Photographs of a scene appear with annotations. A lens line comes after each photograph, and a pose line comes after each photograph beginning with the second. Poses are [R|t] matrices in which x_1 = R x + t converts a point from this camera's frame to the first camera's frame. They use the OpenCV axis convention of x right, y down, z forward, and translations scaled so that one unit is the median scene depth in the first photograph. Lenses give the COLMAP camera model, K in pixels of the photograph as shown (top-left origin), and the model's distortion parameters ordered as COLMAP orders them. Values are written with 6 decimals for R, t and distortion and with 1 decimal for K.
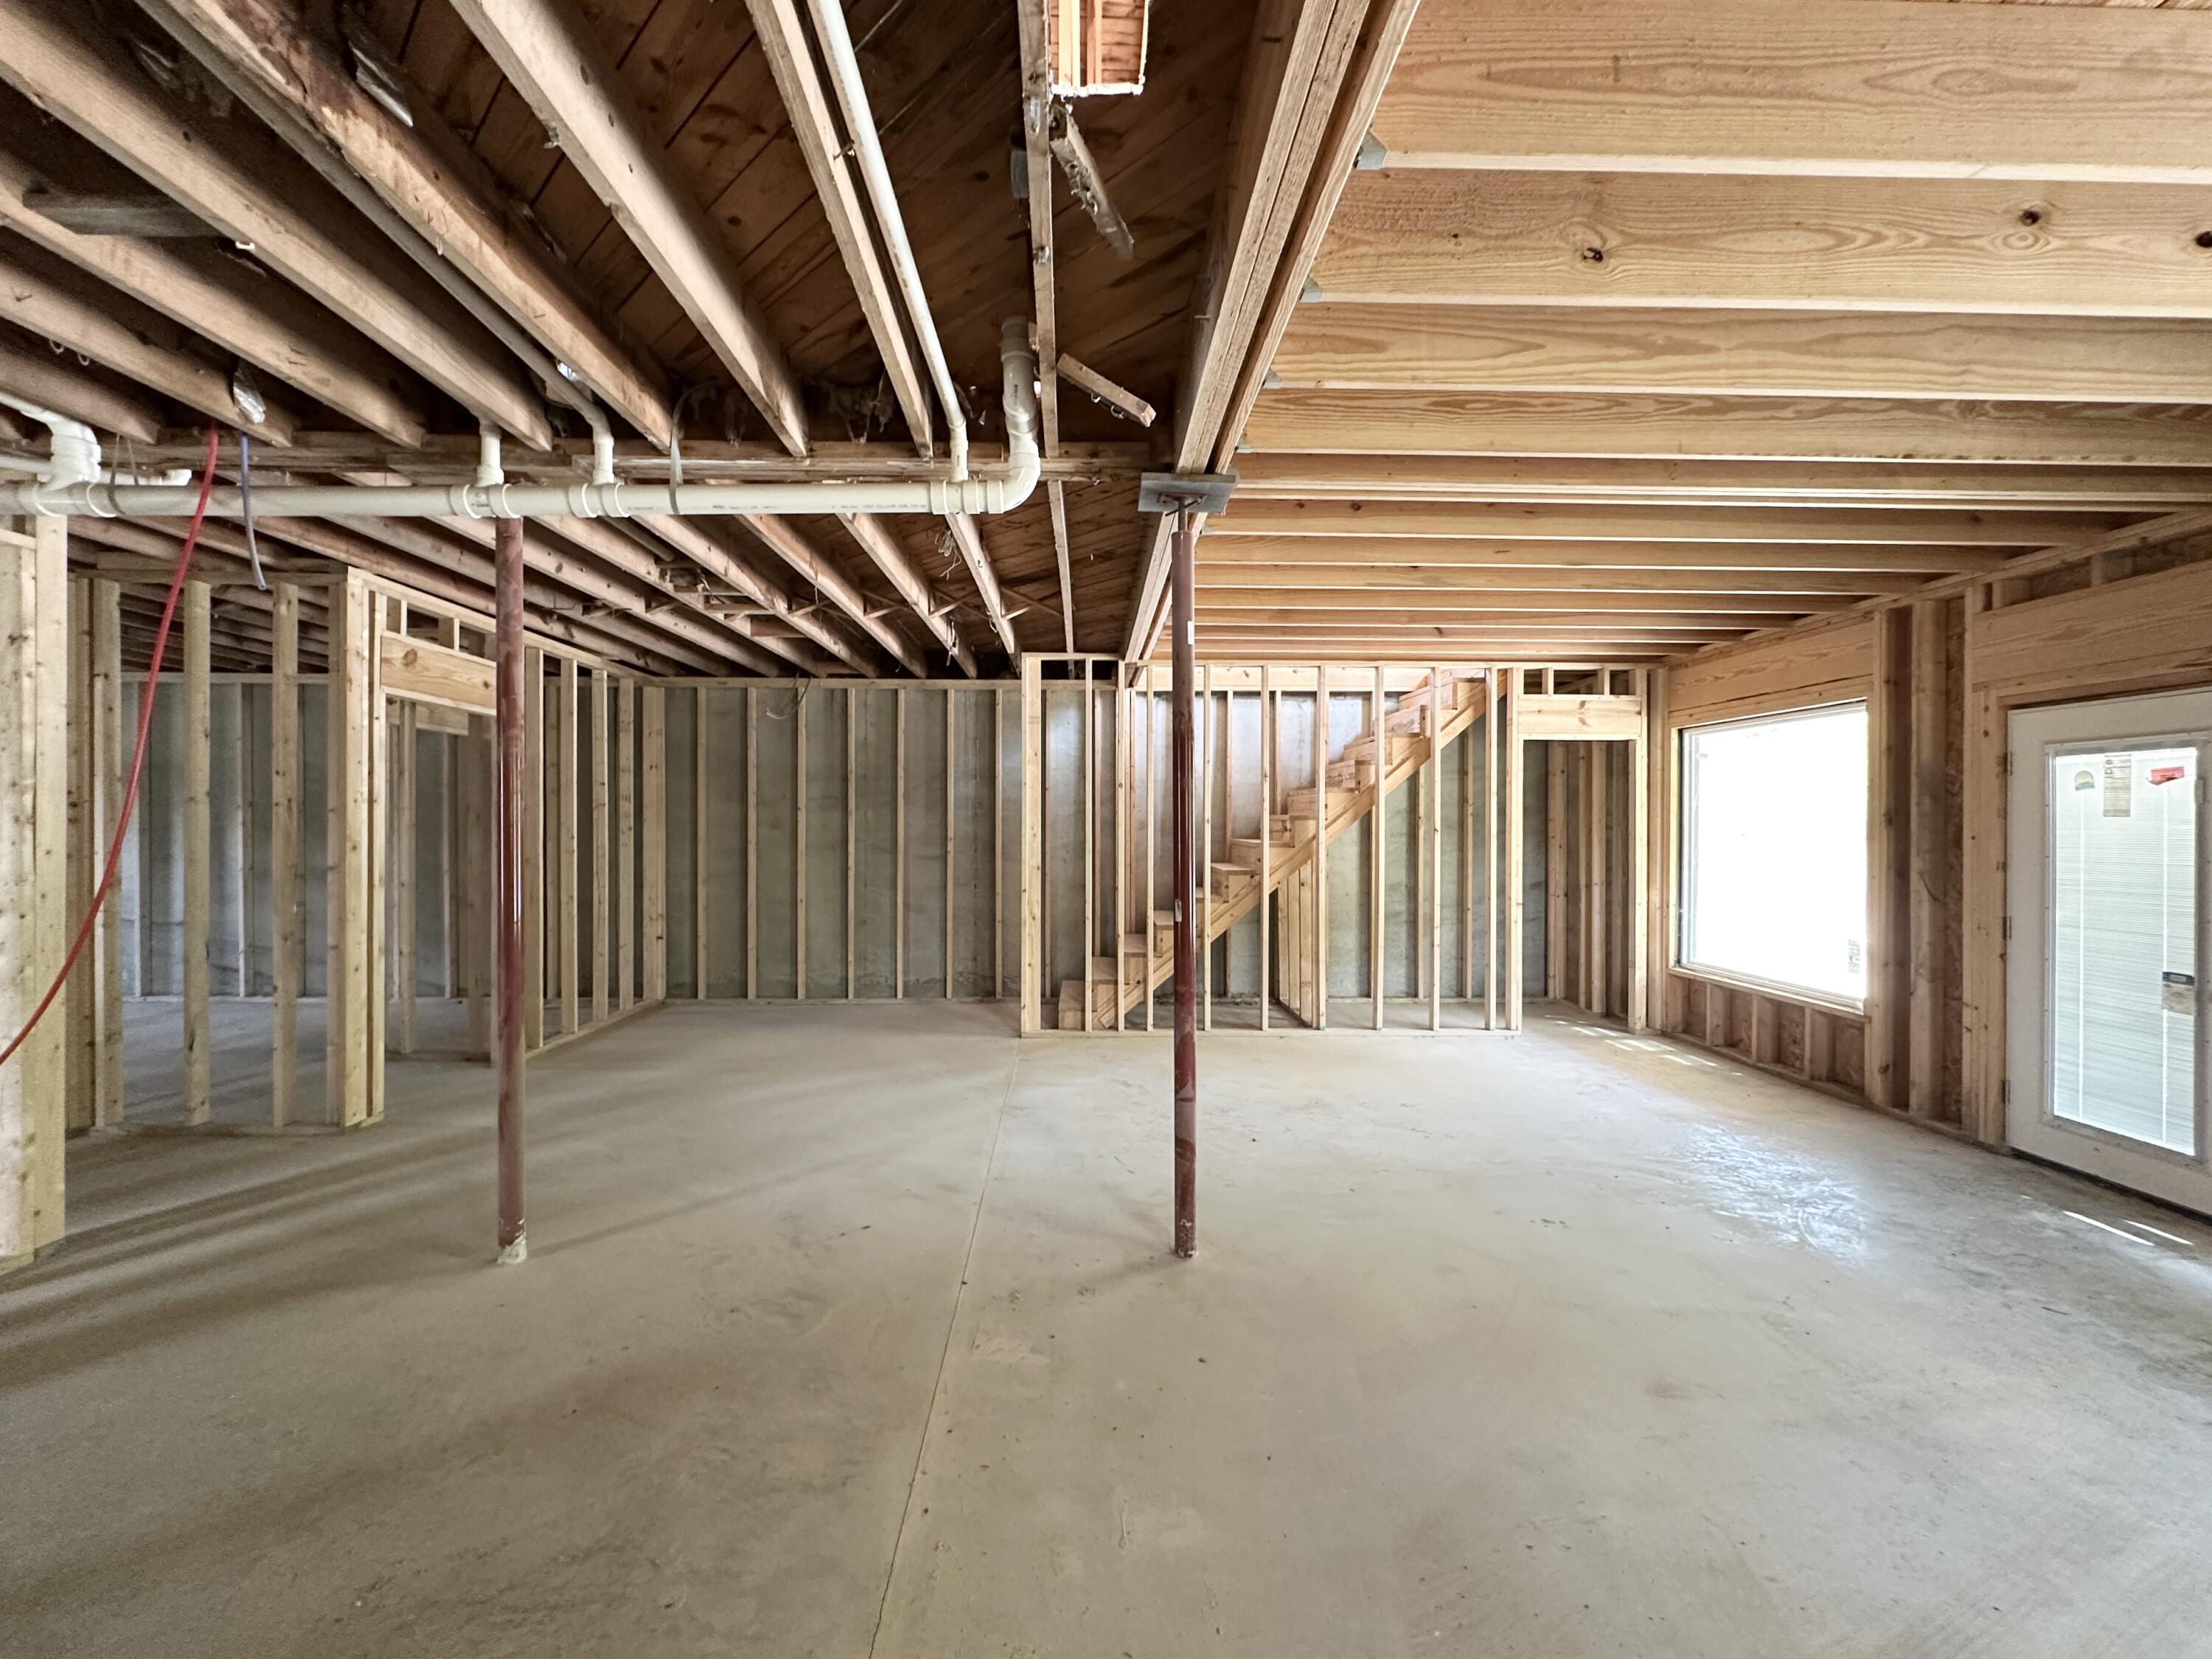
lens RADIAL K [[888.6, 0, 1106.3], [0, 888.6, 827.4], [0, 0, 1]] dist [0.000777, 0.000453]
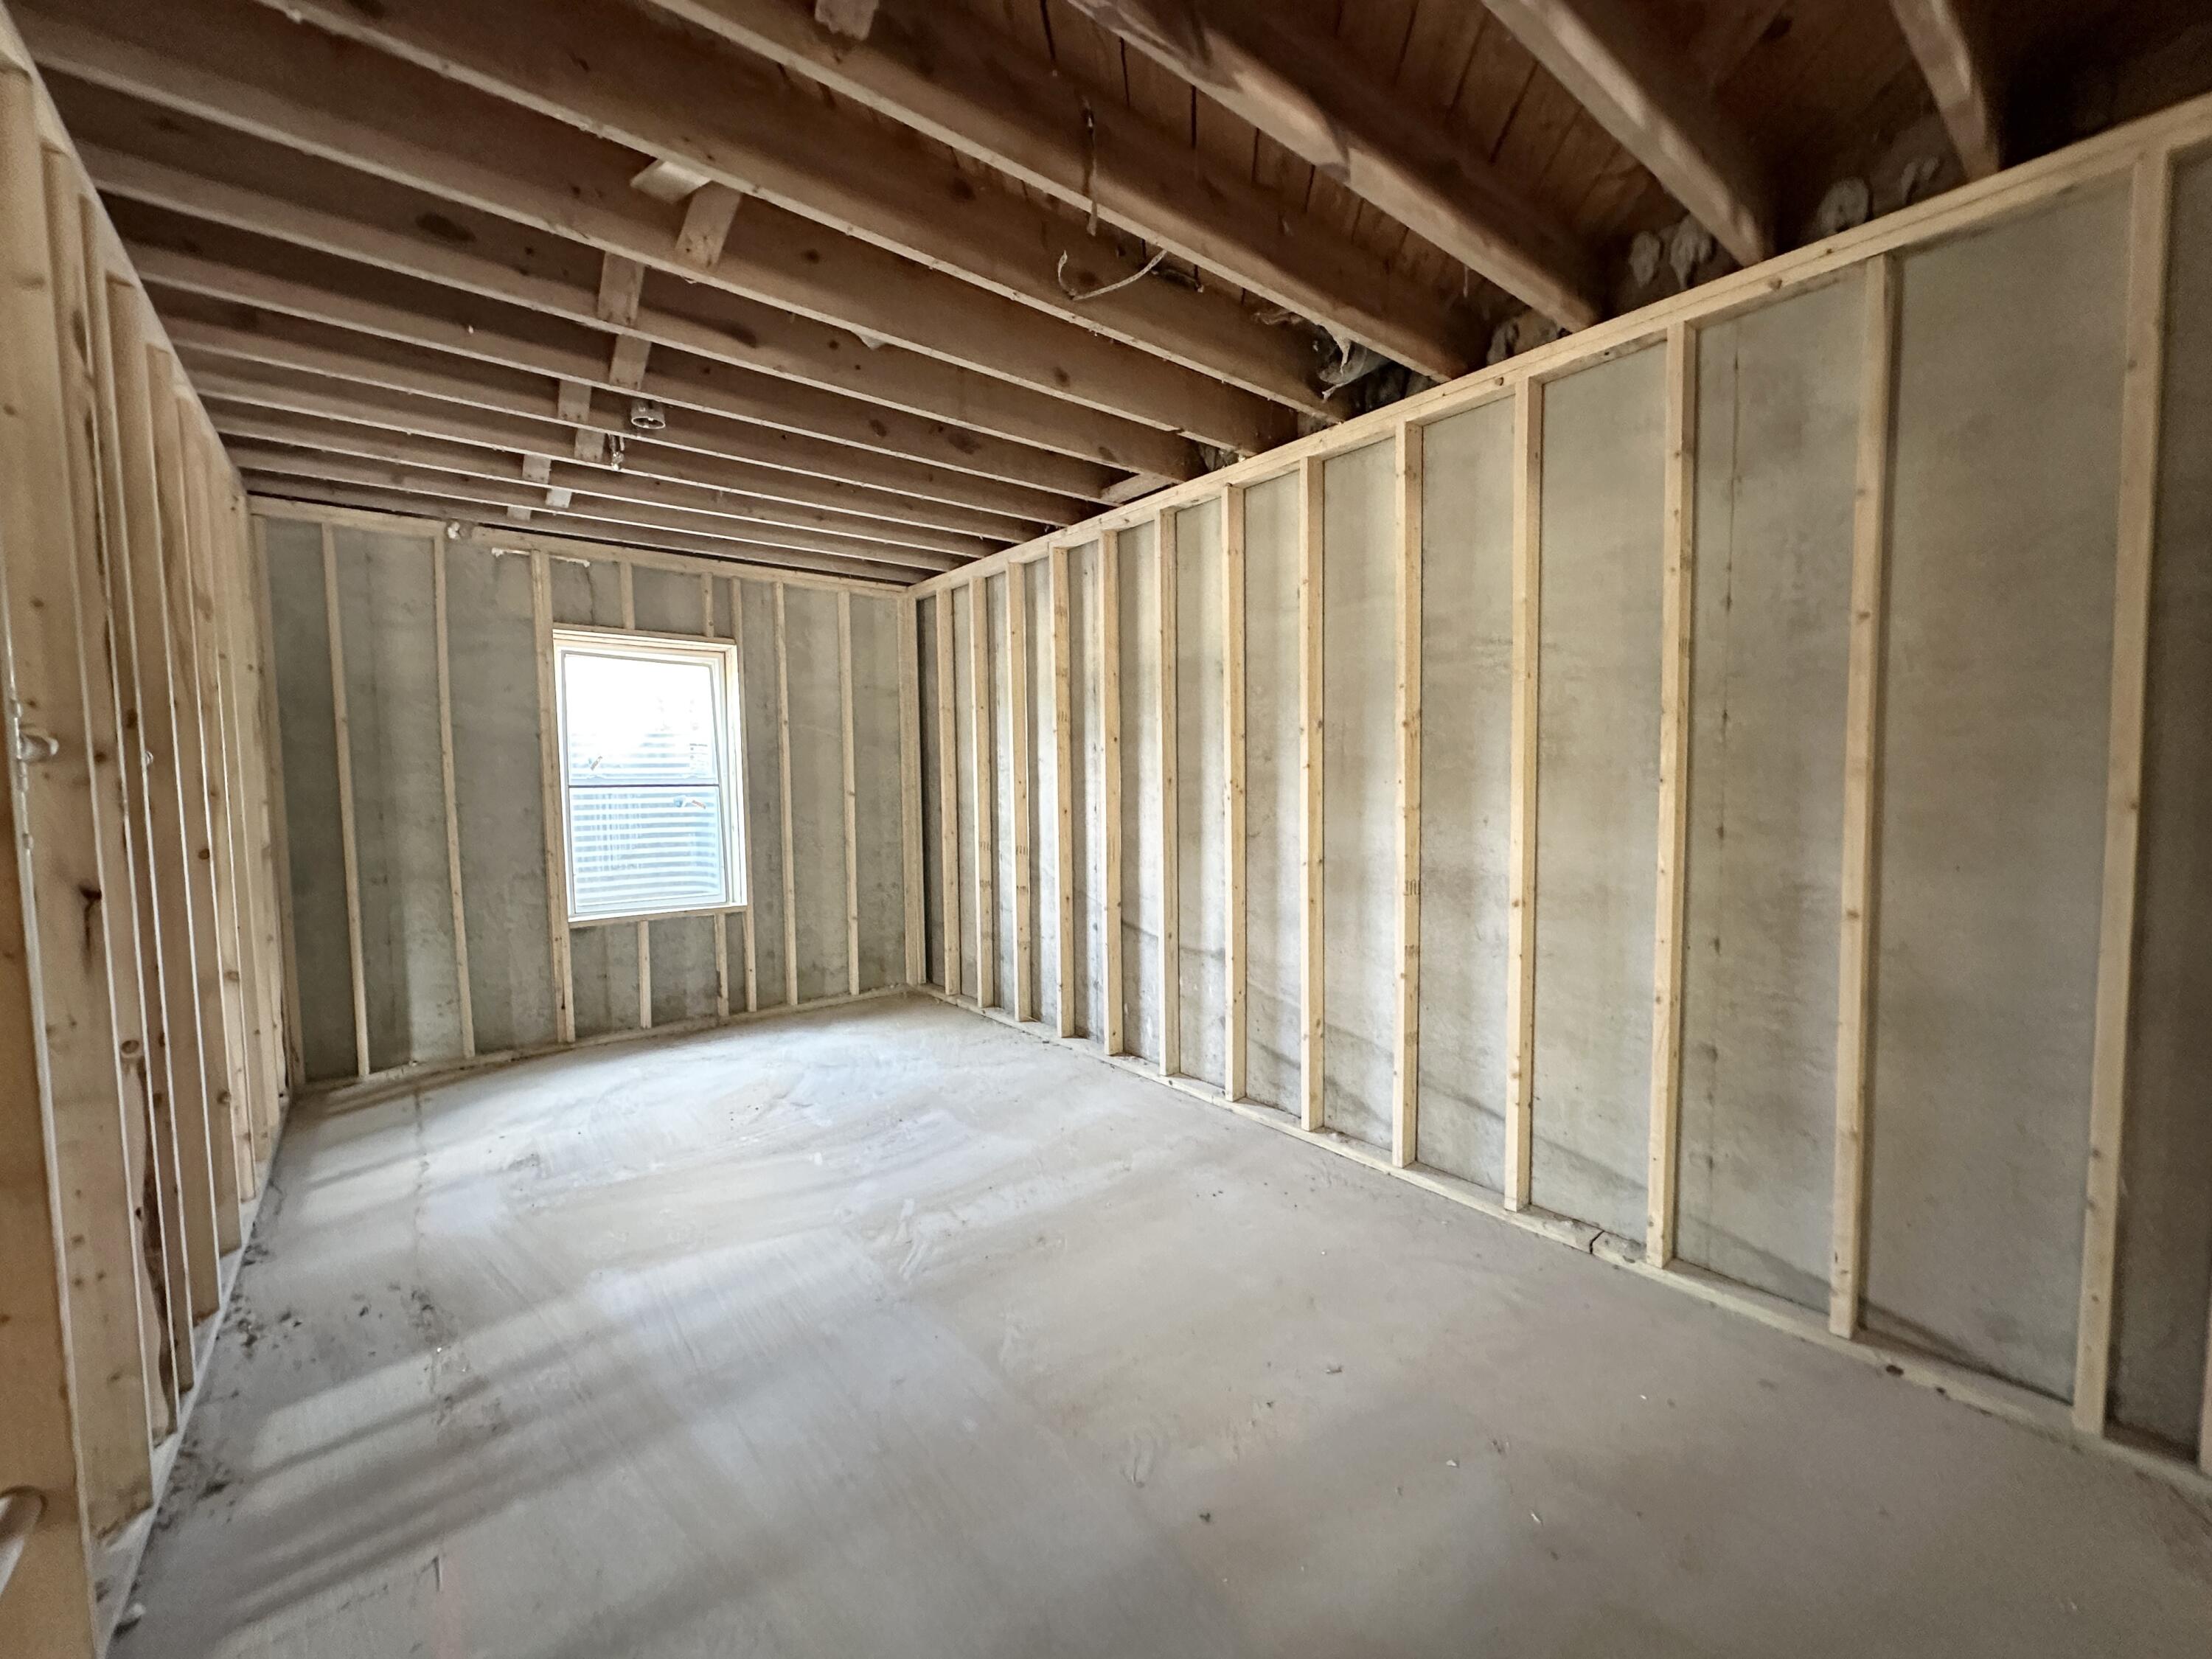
lens RADIAL K [[888.6, 0, 1106.5], [0, 888.6, 831.2], [0, 0, 1]] dist [0.000777, 0.000453]
pose [[0.610248, 0.042156, -0.791088, -0.659696], [0.007331, 0.998240, 0.058849, 0.001993], [0.792177, -0.041712, 0.608865, 0.624626]]
